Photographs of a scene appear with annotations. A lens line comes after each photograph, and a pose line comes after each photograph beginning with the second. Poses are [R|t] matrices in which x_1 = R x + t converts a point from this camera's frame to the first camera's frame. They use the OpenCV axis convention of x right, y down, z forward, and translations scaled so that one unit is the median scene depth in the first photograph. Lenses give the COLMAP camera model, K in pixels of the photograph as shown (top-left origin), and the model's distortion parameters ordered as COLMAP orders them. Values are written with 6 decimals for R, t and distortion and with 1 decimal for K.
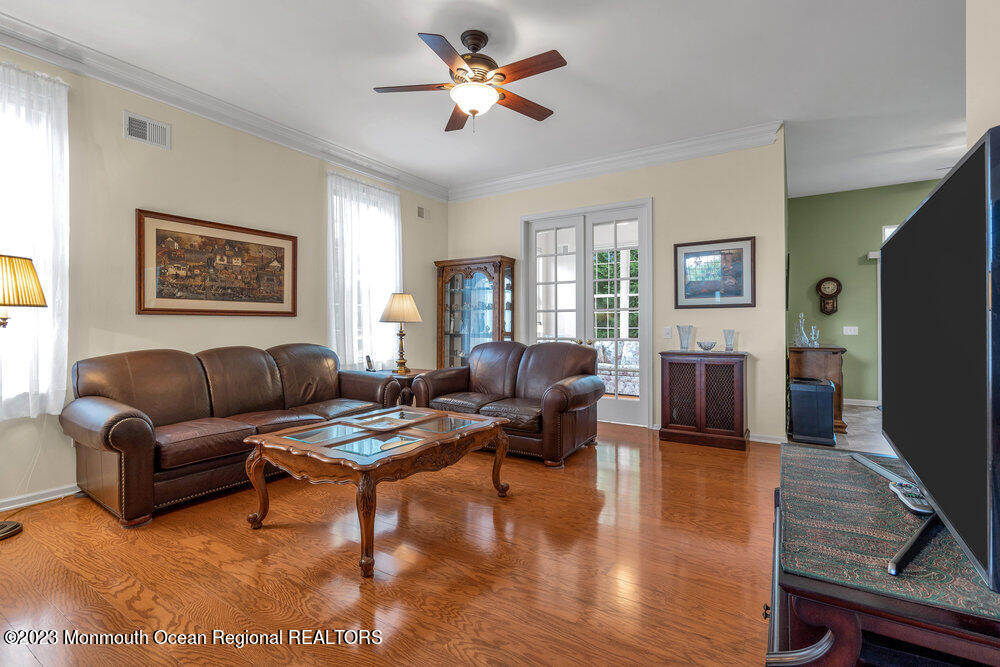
lens RADIAL K [[455.9, 0, 505.4], [0, 455.9, 326.8], [0, 0, 1]] dist [-0.000309, 0.000483]
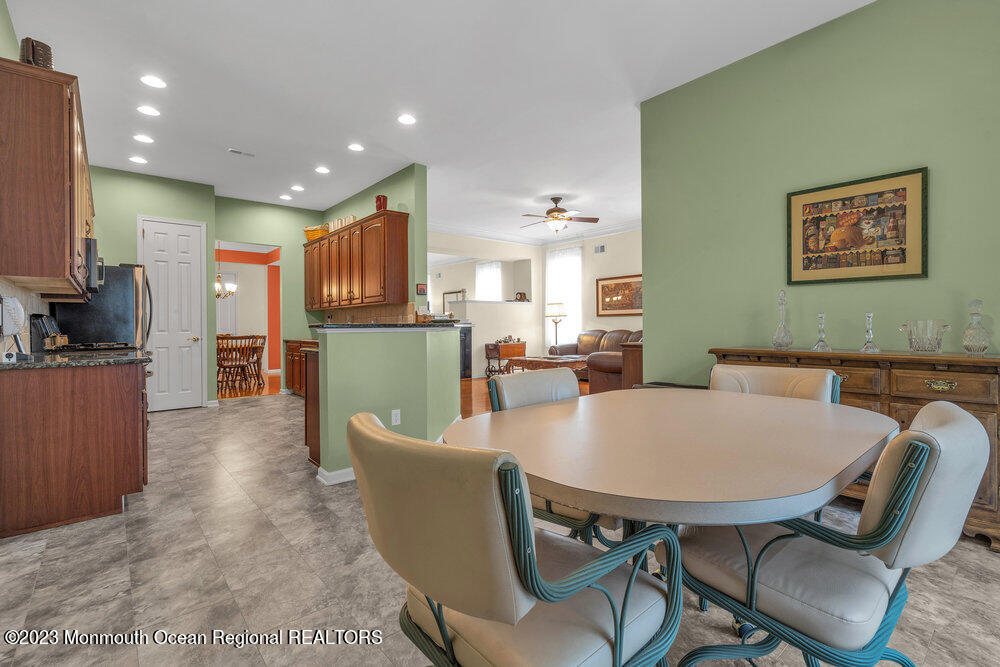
lens RADIAL K [[465.3, 0, 503.2], [0, 465.3, 325.0], [0, 0, 1]] dist [0.001303, 0.000157]
pose [[-0.296810, 0.003715, -0.954929, 1.598104], [0.006744, 0.999976, 0.001794, 0.009943], [0.954913, -0.005907, -0.296828, 1.003032]]
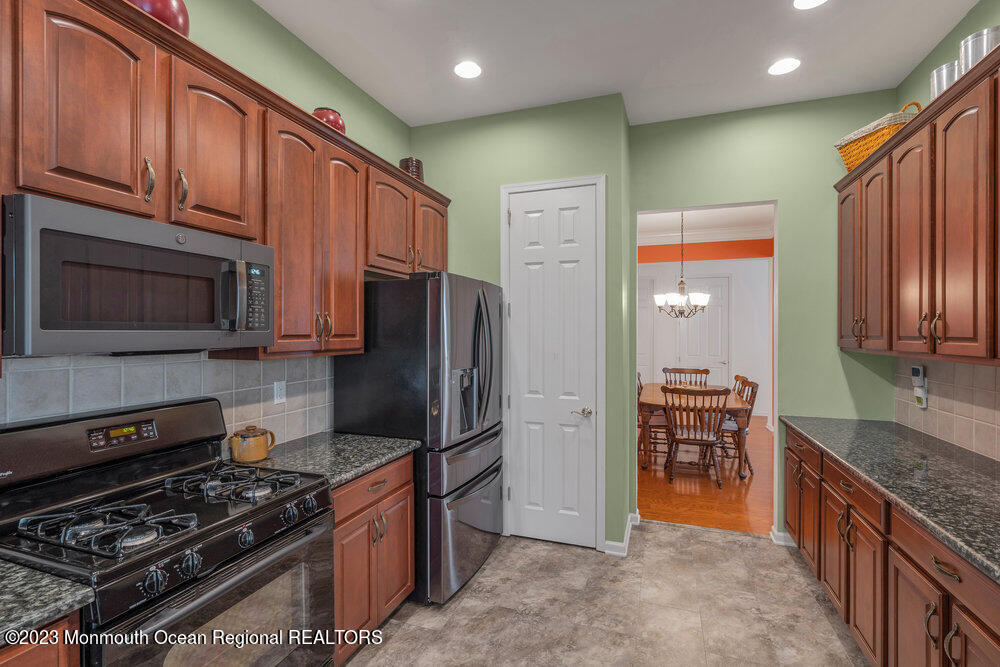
lens RADIAL K [[457.2, 0, 501.1], [0, 457.2, 332.5], [0, 0, 1]] dist [0.001651, 0.000953]
pose [[-0.975424, 0.002199, -0.220323, 0.789012], [0.000799, 0.999979, 0.006442, -0.077534], [0.220333, 0.006107, -0.975406, 0.327947]]
